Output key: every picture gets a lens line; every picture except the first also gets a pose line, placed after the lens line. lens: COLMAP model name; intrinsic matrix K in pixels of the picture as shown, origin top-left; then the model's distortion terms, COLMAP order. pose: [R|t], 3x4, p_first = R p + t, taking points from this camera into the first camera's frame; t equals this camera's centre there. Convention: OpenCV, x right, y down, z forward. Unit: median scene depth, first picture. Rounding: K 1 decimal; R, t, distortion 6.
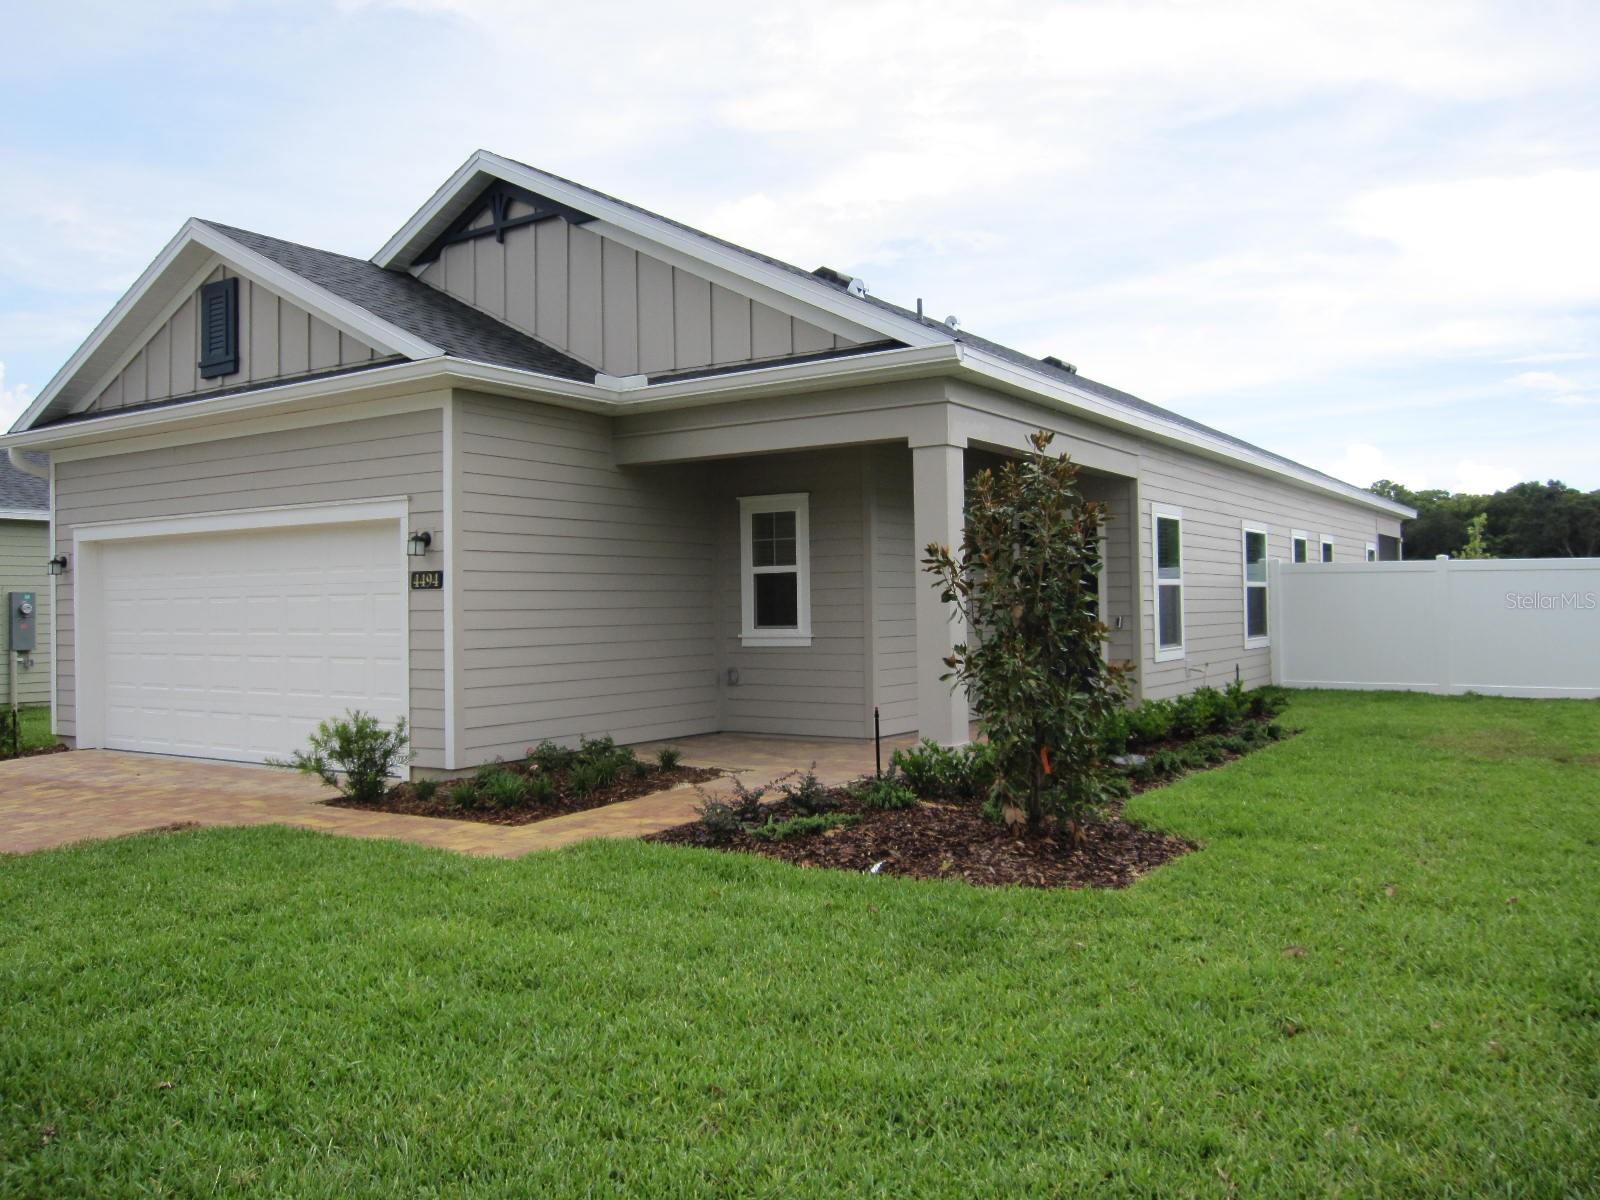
lens RADIAL K [[1332.5, 0, 803.0], [0, 1332.5, 595.5], [0, 0, 1]] dist [-0.070720, 0.039653]
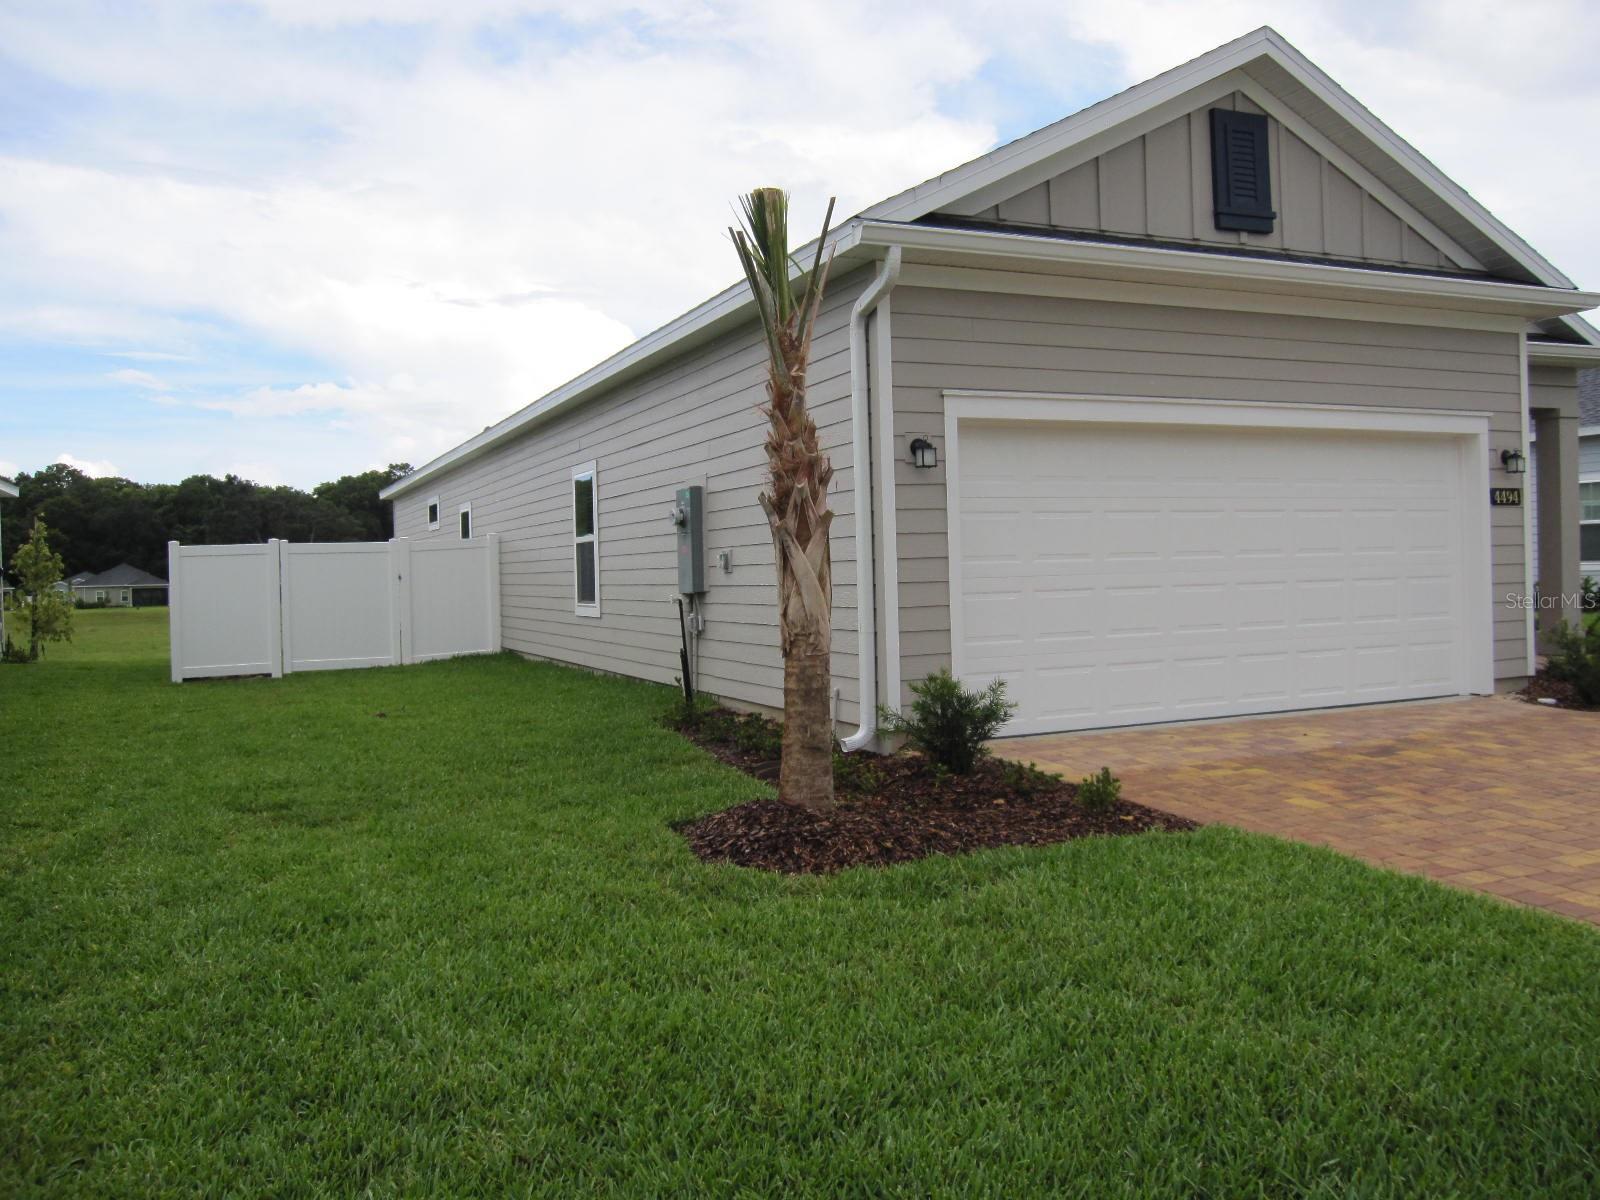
lens RADIAL K [[1332.5, 0, 783.4], [0, 1332.5, 602.3], [0, 0, 1]] dist [-0.070720, 0.039653]
pose [[0.549412, -0.019600, 0.835322, -1.413216], [0.011298, 0.999808, 0.016028, 0.046876], [-0.835475, 0.000632, 0.549528, 0.886081]]
